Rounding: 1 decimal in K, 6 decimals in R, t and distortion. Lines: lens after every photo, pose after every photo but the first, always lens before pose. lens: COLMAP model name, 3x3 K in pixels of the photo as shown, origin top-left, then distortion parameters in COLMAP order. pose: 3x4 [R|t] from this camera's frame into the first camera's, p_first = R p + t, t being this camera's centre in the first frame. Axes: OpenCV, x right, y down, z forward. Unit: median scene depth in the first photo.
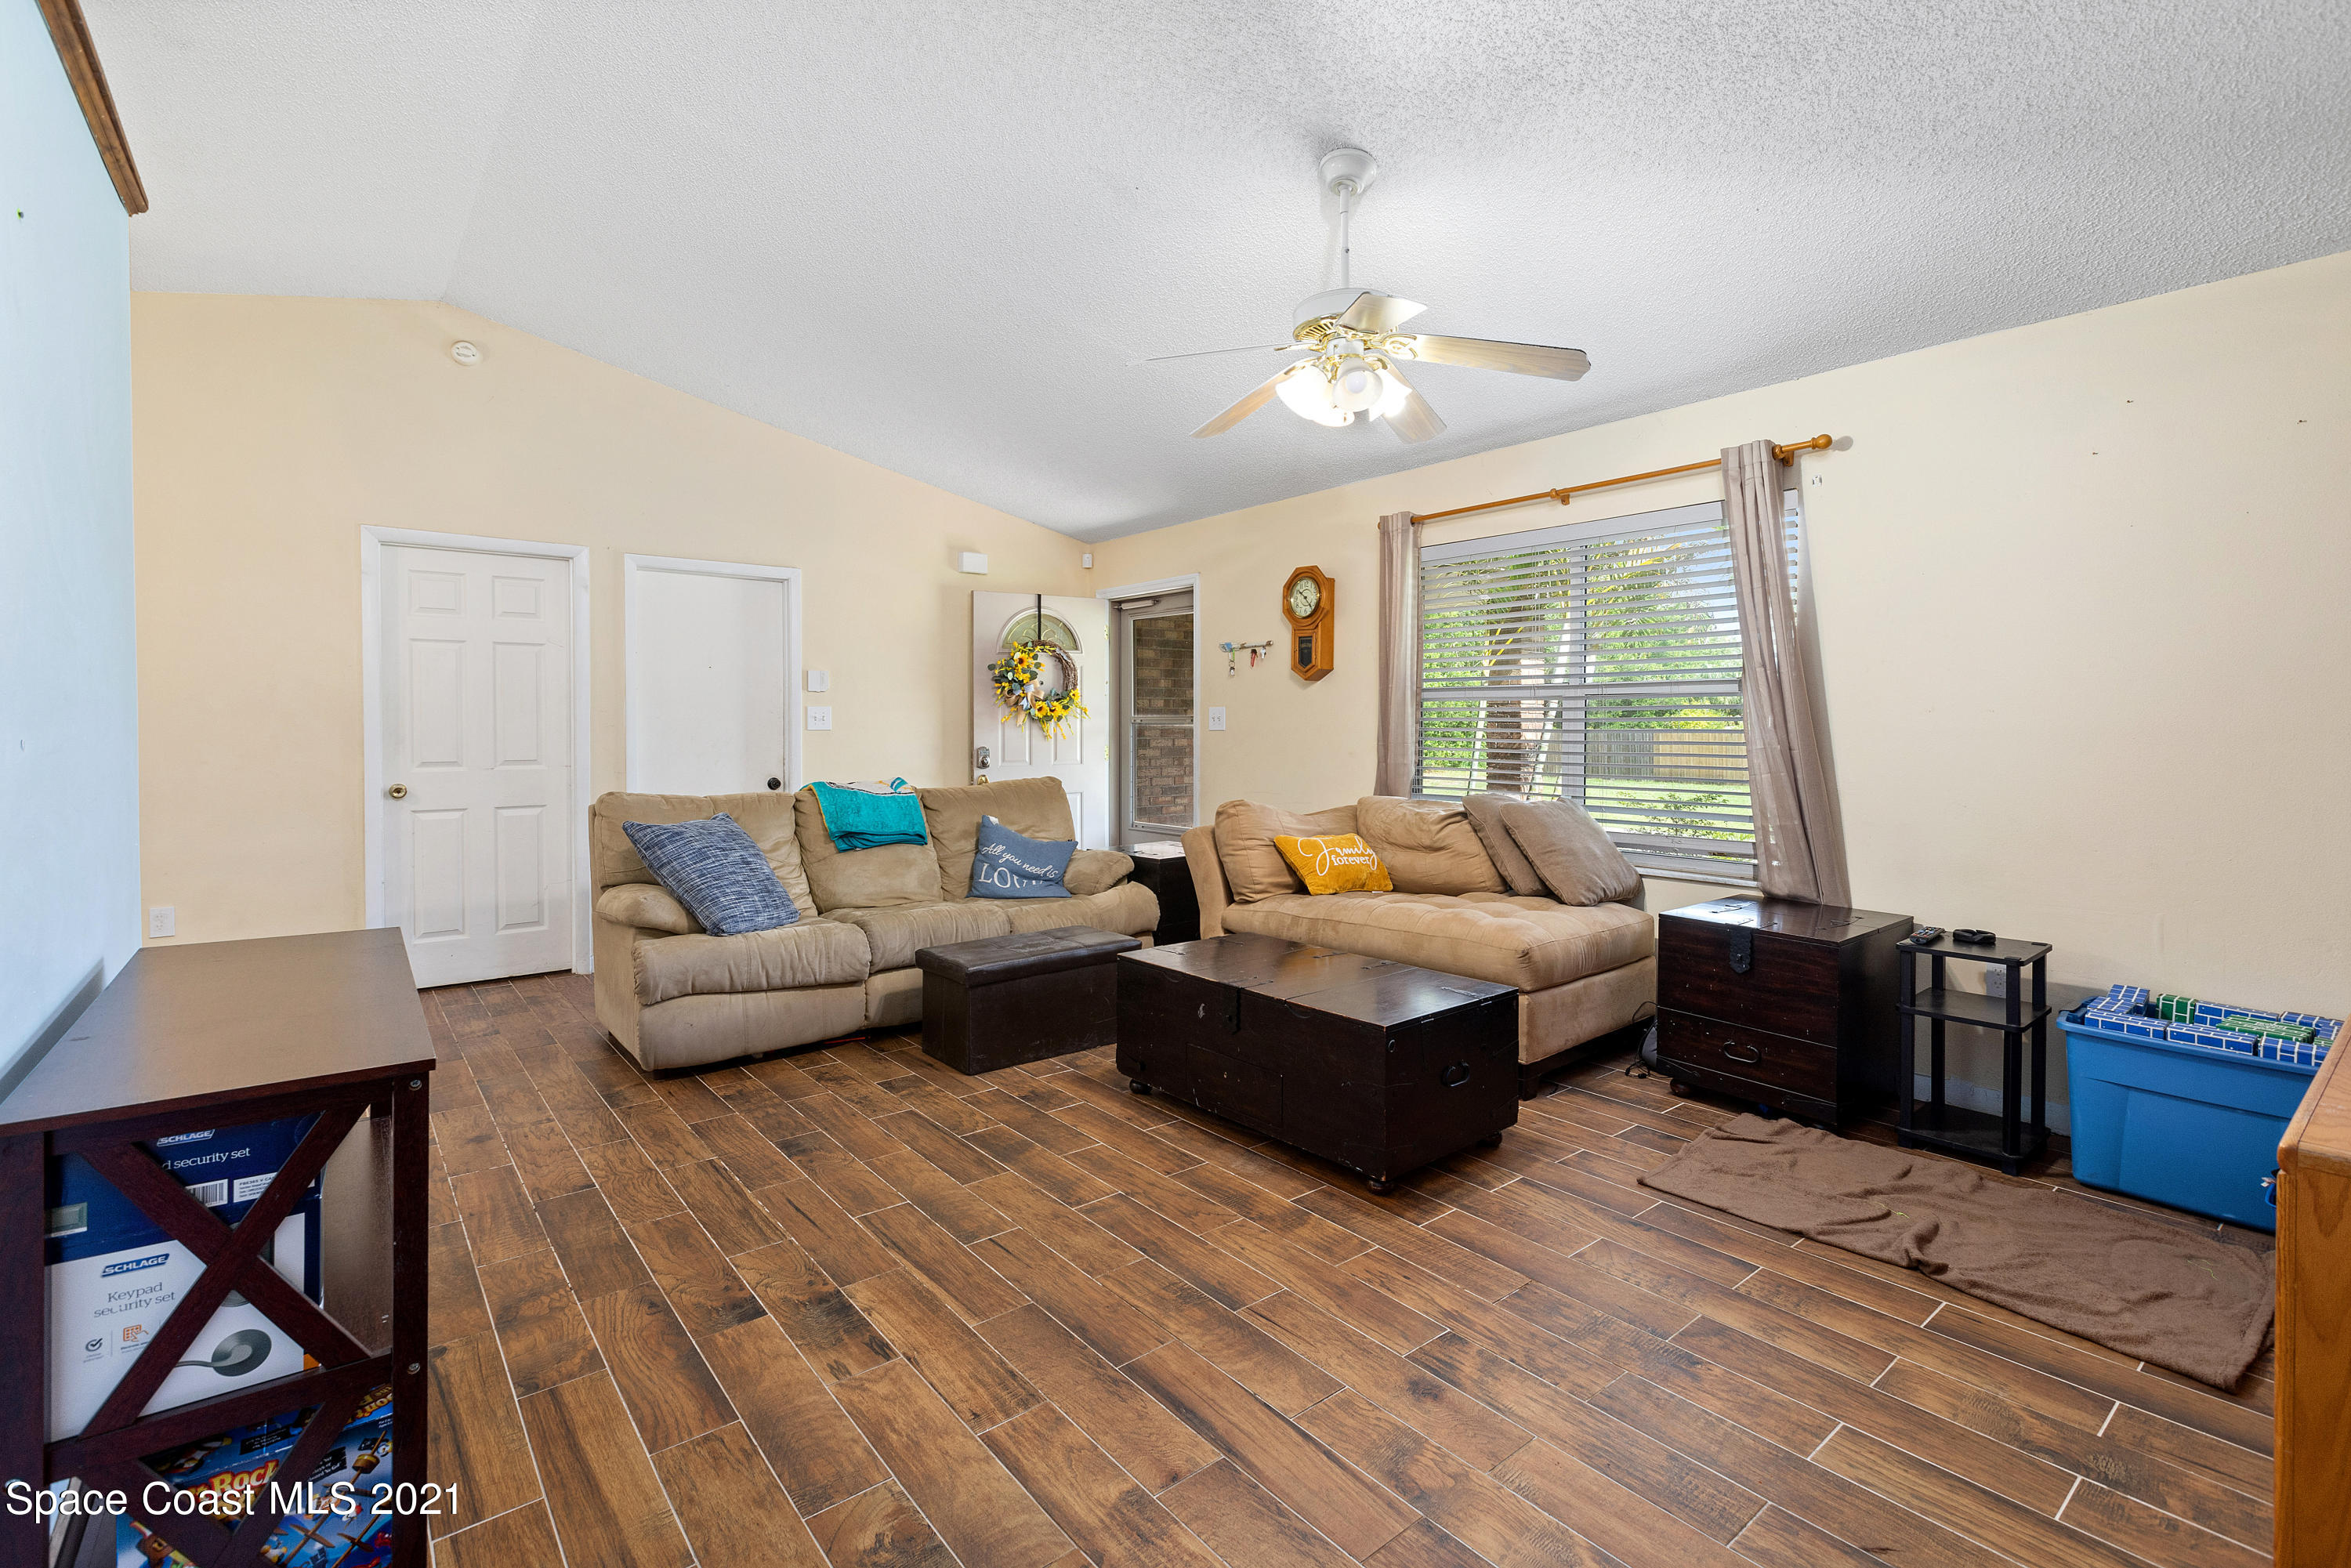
lens RADIAL K [[1063.3, 0, 1164.4], [0, 1063.3, 734.3], [0, 0, 1]] dist [-0.002135, 0.001171]
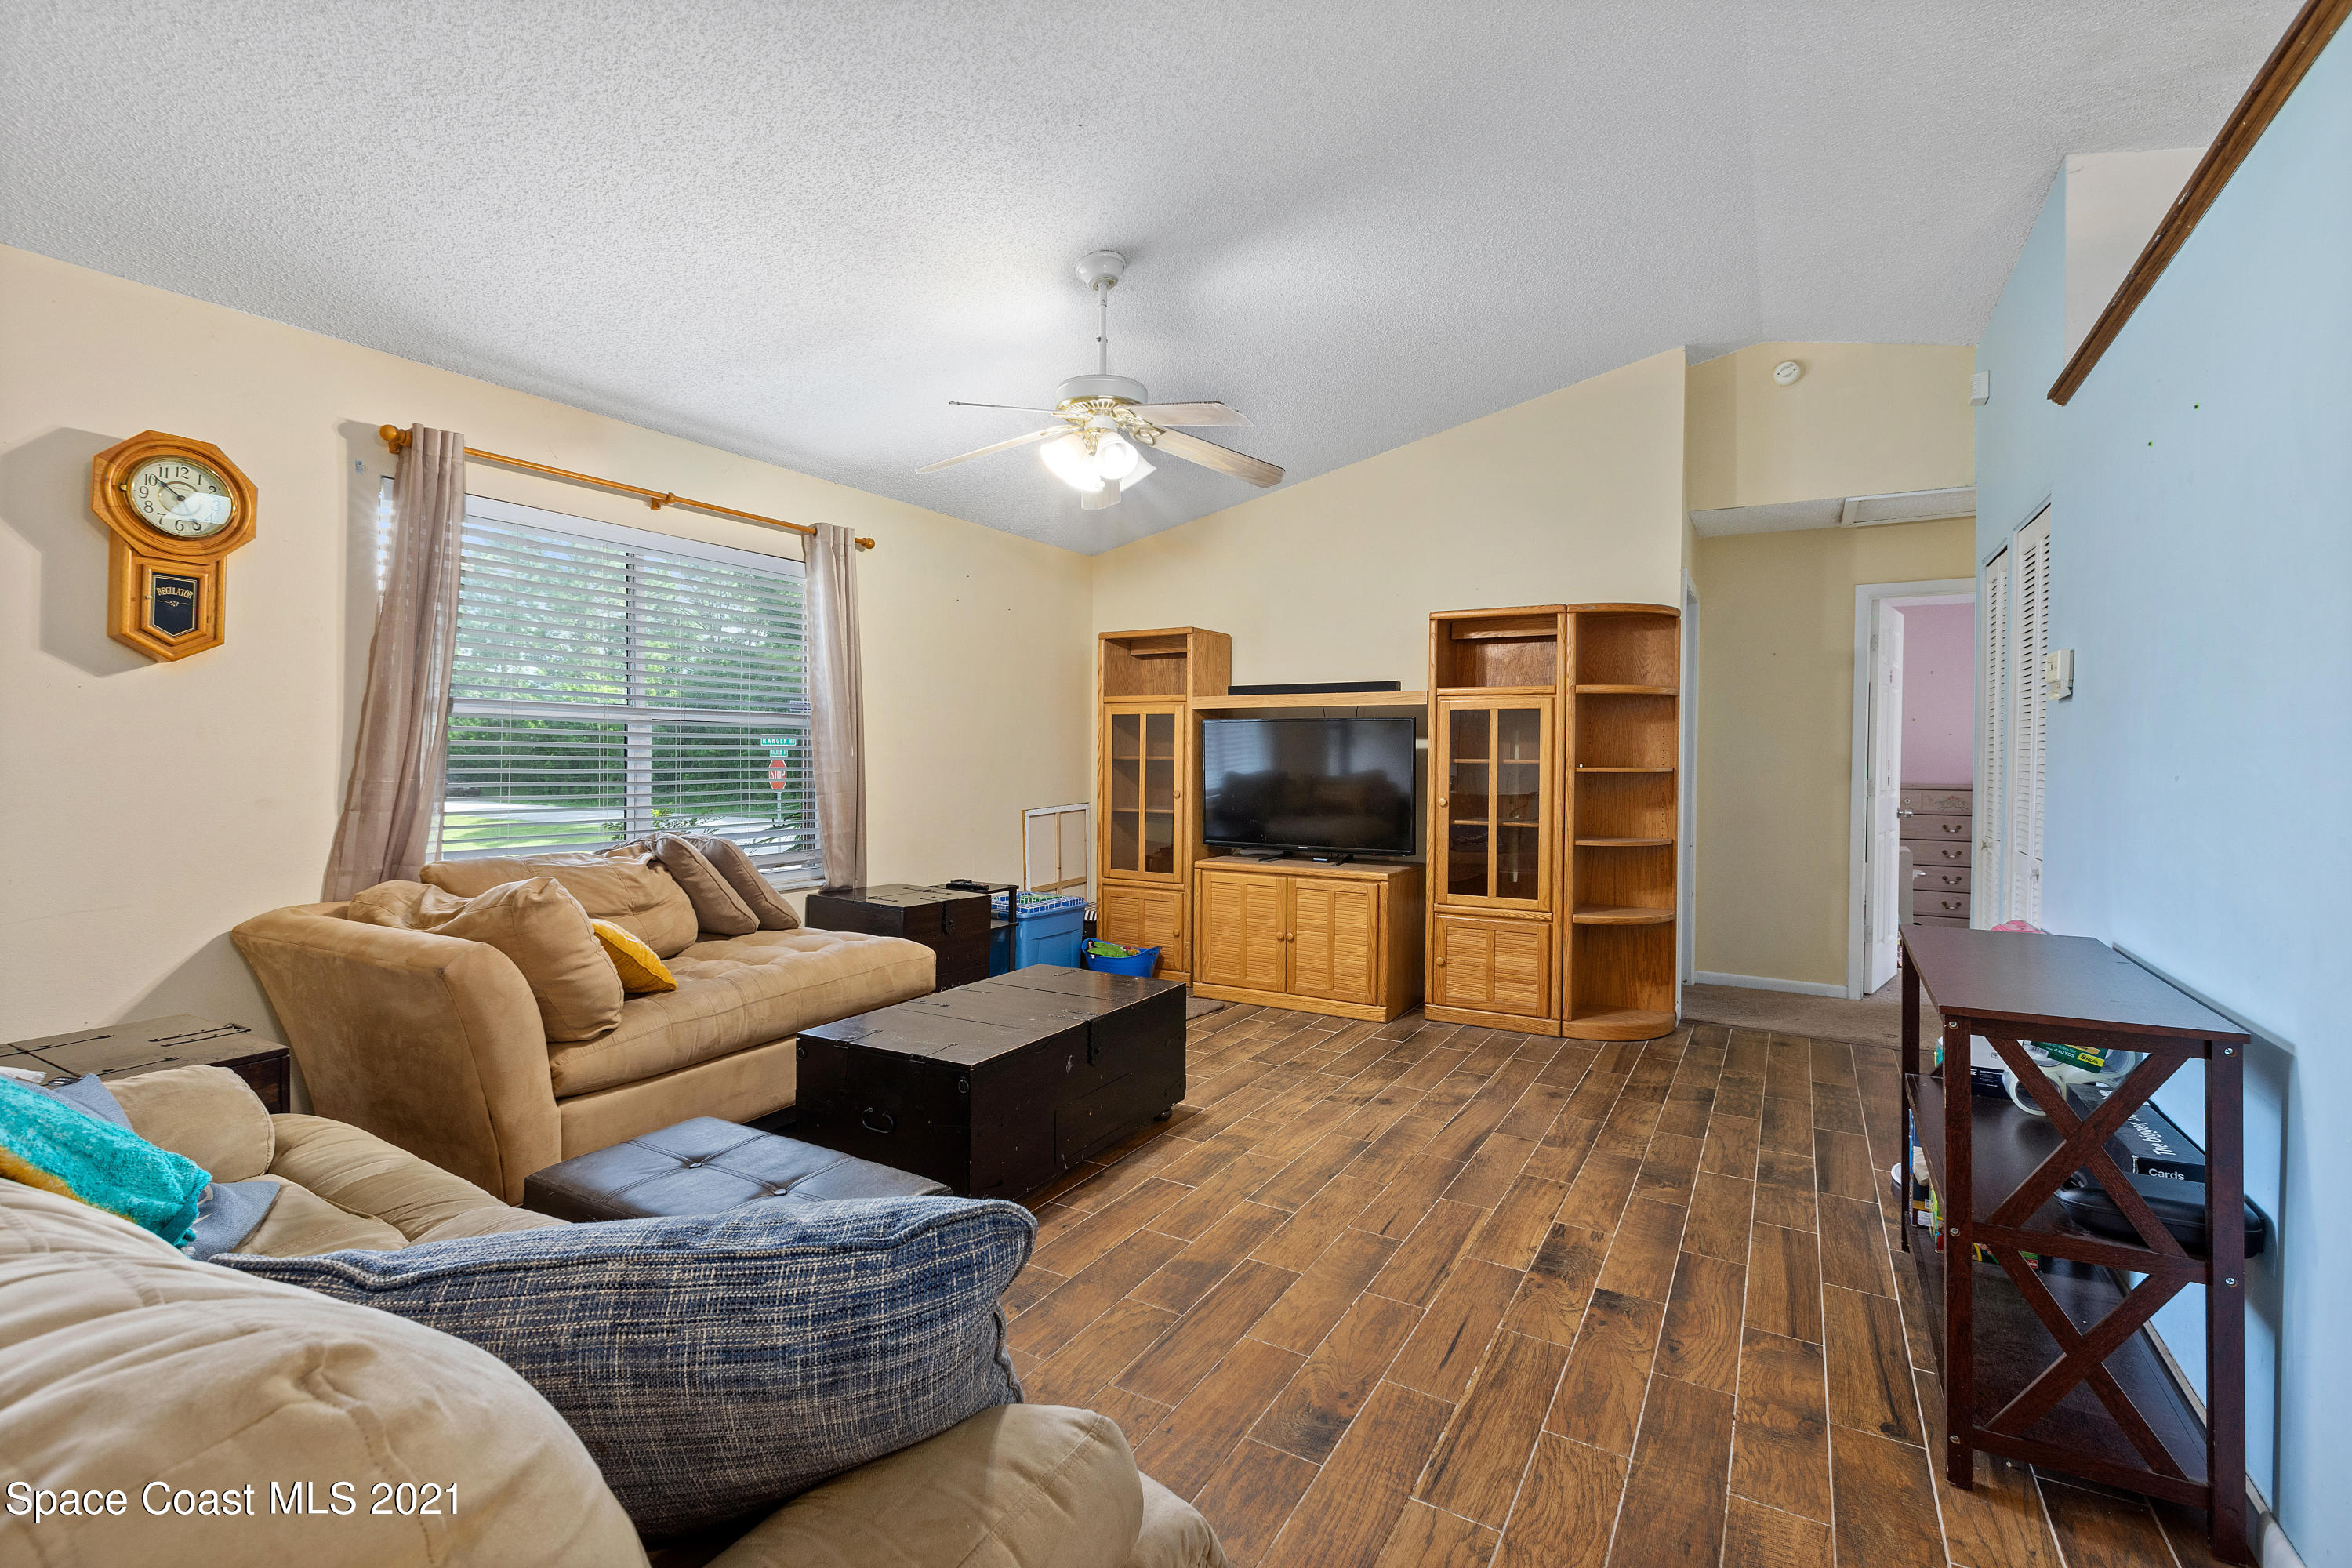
lens RADIAL K [[1063.8, 0, 1167.4], [0, 1063.8, 767.9], [0, 0, 1]] dist [-0.002135, 0.001171]
pose [[-0.357172, -0.013688, 0.933938, -1.192461], [0.000512, 0.999890, 0.014851, -0.017030], [-0.934039, 0.005783, -0.357125, 1.735642]]
